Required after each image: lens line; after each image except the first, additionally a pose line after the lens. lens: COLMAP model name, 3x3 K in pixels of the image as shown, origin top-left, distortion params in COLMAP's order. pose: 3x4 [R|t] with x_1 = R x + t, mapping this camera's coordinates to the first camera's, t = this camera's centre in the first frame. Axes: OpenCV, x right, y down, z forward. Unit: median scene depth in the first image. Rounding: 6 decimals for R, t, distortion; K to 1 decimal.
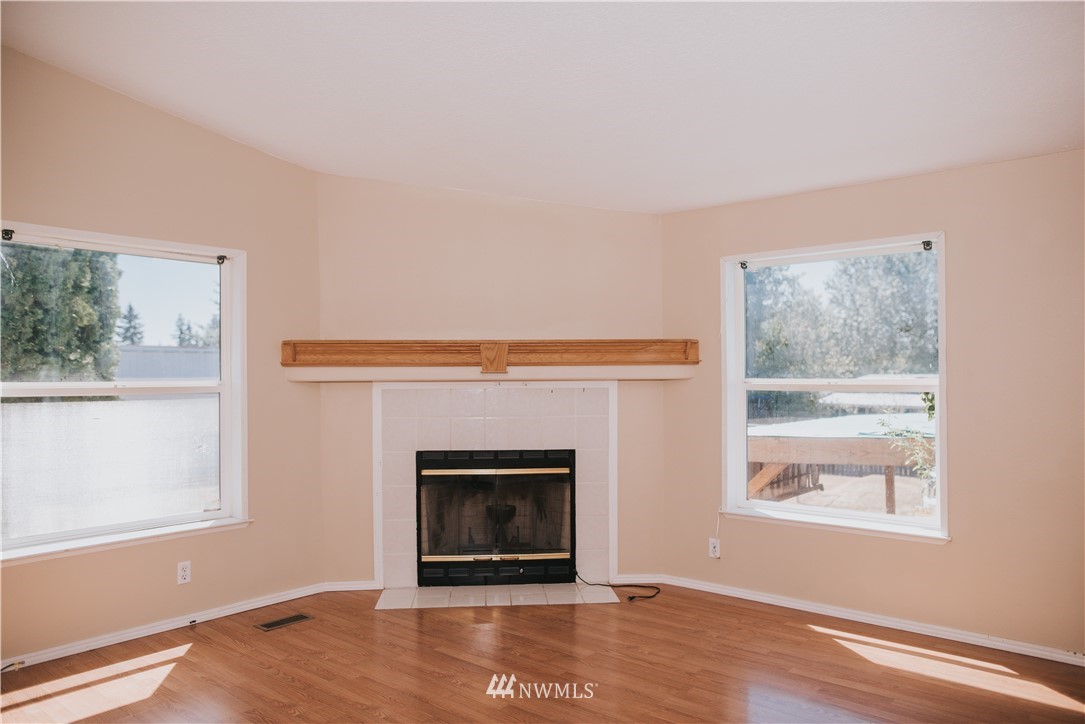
lens RADIAL K [[755.2, 0, 546.5], [0, 755.2, 365.9], [0, 0, 1]] dist [-0.044113, 0.040223]
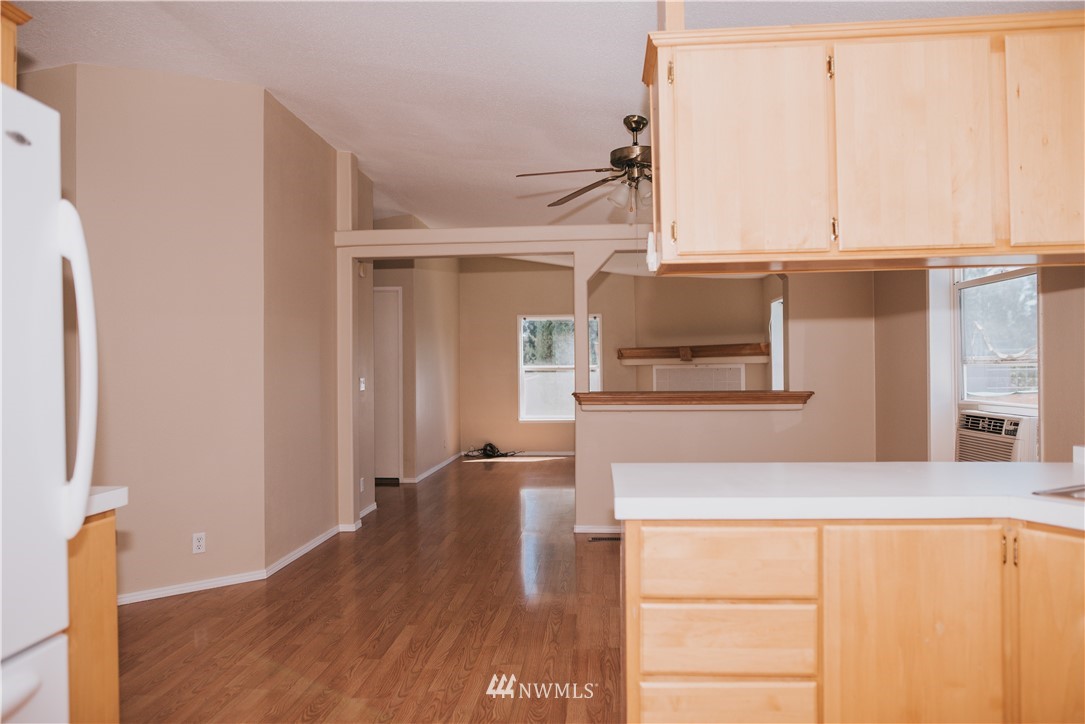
lens RADIAL K [[755.2, 0, 546.5], [0, 755.2, 365.9], [0, 0, 1]] dist [-0.044113, 0.040223]
pose [[0.589902, -0.002464, -0.807471, 1.435221], [0.017328, 0.999804, 0.009608, -0.004708], [0.807289, -0.019660, 0.589829, -0.608606]]
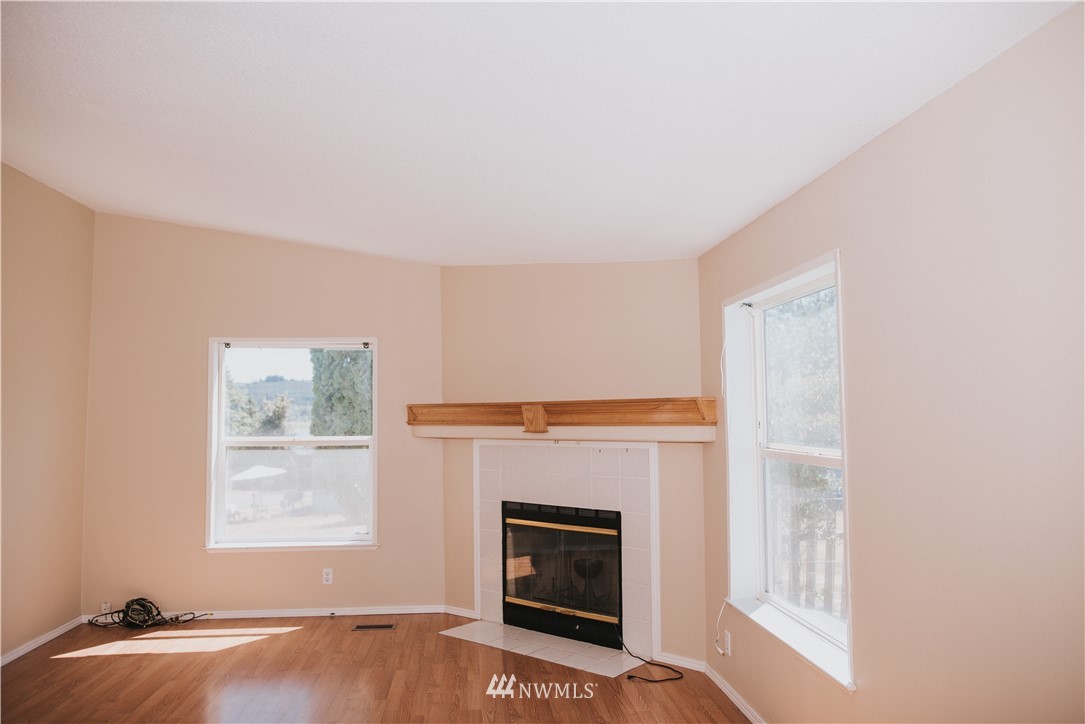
lens RADIAL K [[755.2, 0, 546.5], [0, 755.2, 365.9], [0, 0, 1]] dist [-0.044113, 0.040223]
pose [[0.719741, -0.046247, -0.692700, 0.672350], [0.013047, 0.998504, -0.053107, -0.027280], [0.694120, 0.029186, 0.719268, 0.237678]]
